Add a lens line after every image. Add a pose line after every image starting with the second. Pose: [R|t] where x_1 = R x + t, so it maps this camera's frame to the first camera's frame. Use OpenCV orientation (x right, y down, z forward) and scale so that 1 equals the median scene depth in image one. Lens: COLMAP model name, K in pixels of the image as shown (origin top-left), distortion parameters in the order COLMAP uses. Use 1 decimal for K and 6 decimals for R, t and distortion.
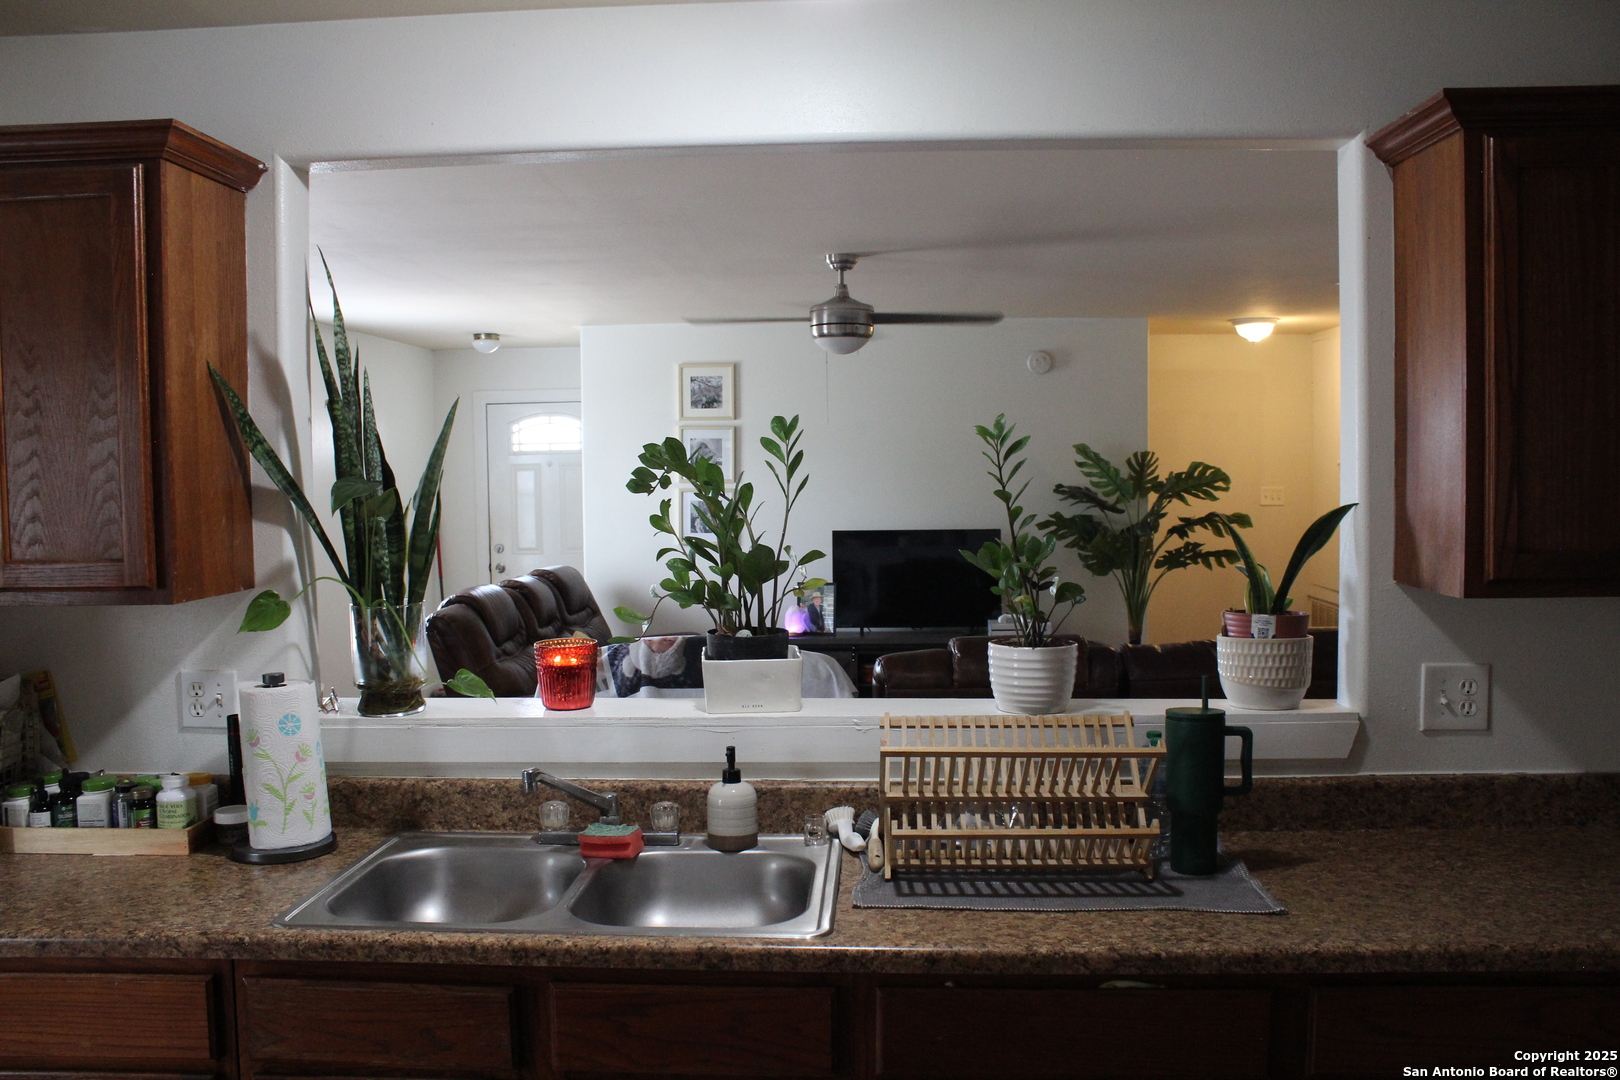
lens RADIAL K [[1345.3, 0, 810.0], [0, 1345.3, 540.0], [0, 0, 1]] dist [-0.135185, 0.005495]
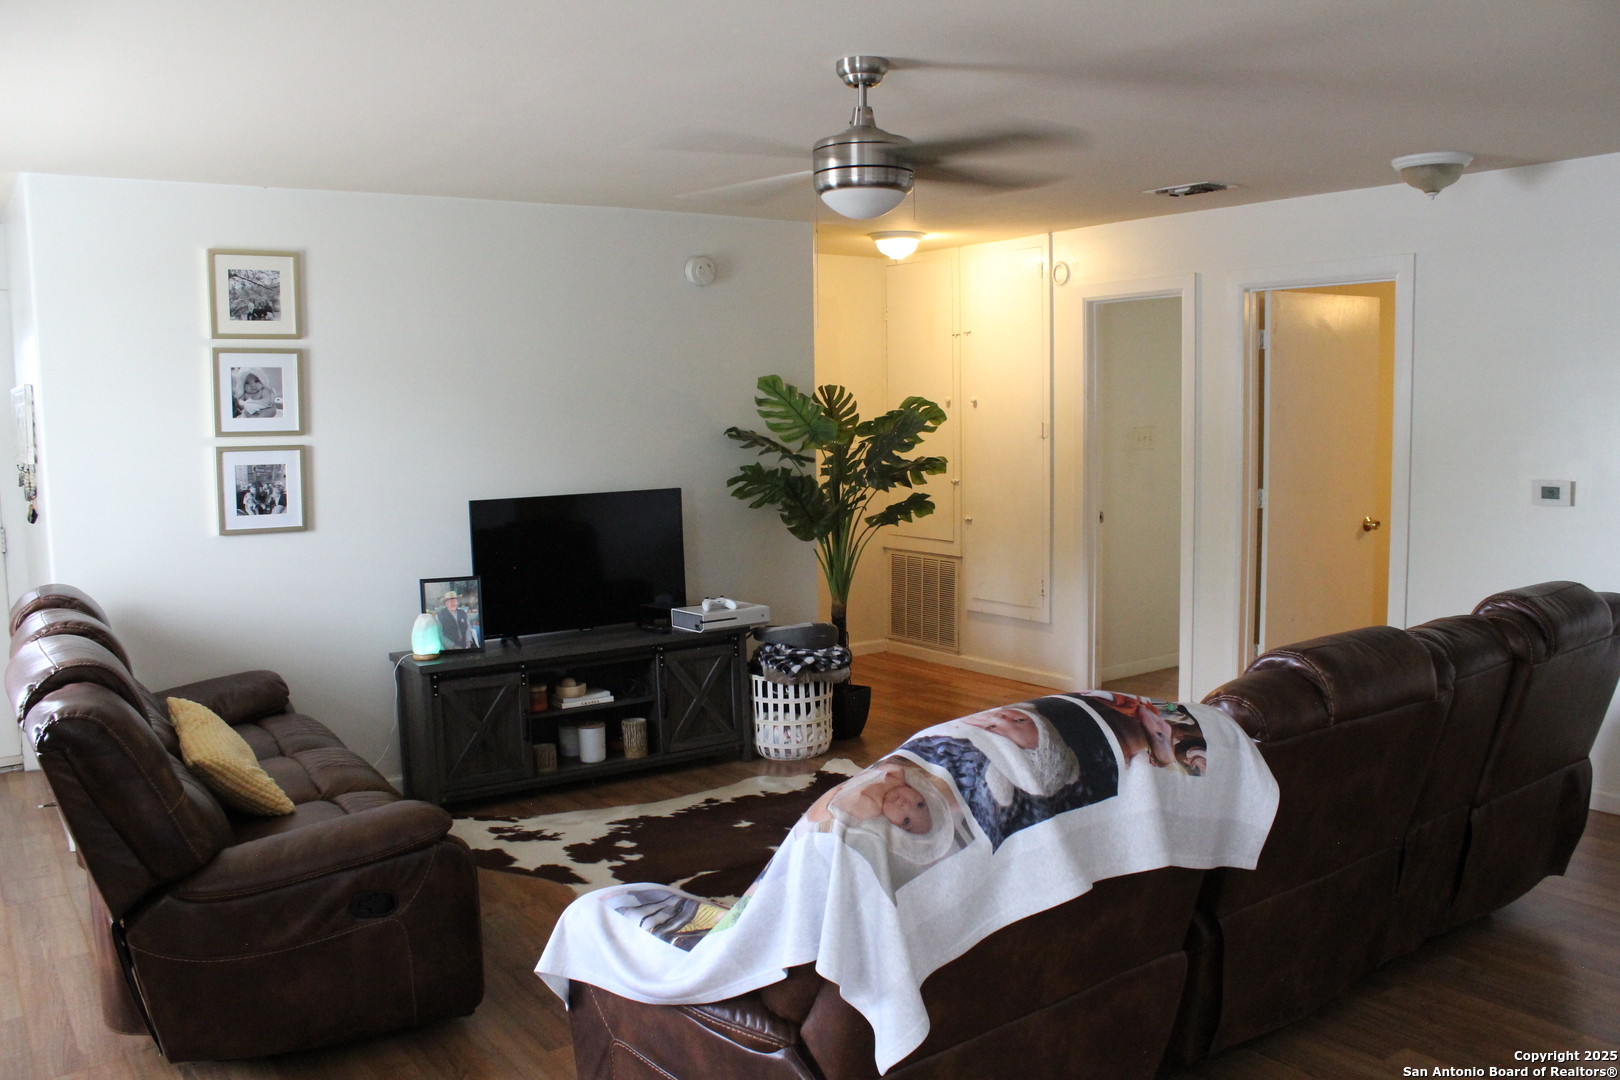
lens RADIAL K [[1345.3, 0, 810.0], [0, 1345.3, 540.0], [0, 0, 1]] dist [-0.135185, 0.005495]
pose [[0.787185, -0.065114, 0.613270, -0.266802], [0.043524, 0.997797, 0.050075, -0.013561], [-0.615179, -0.012727, 0.788284, 0.354542]]
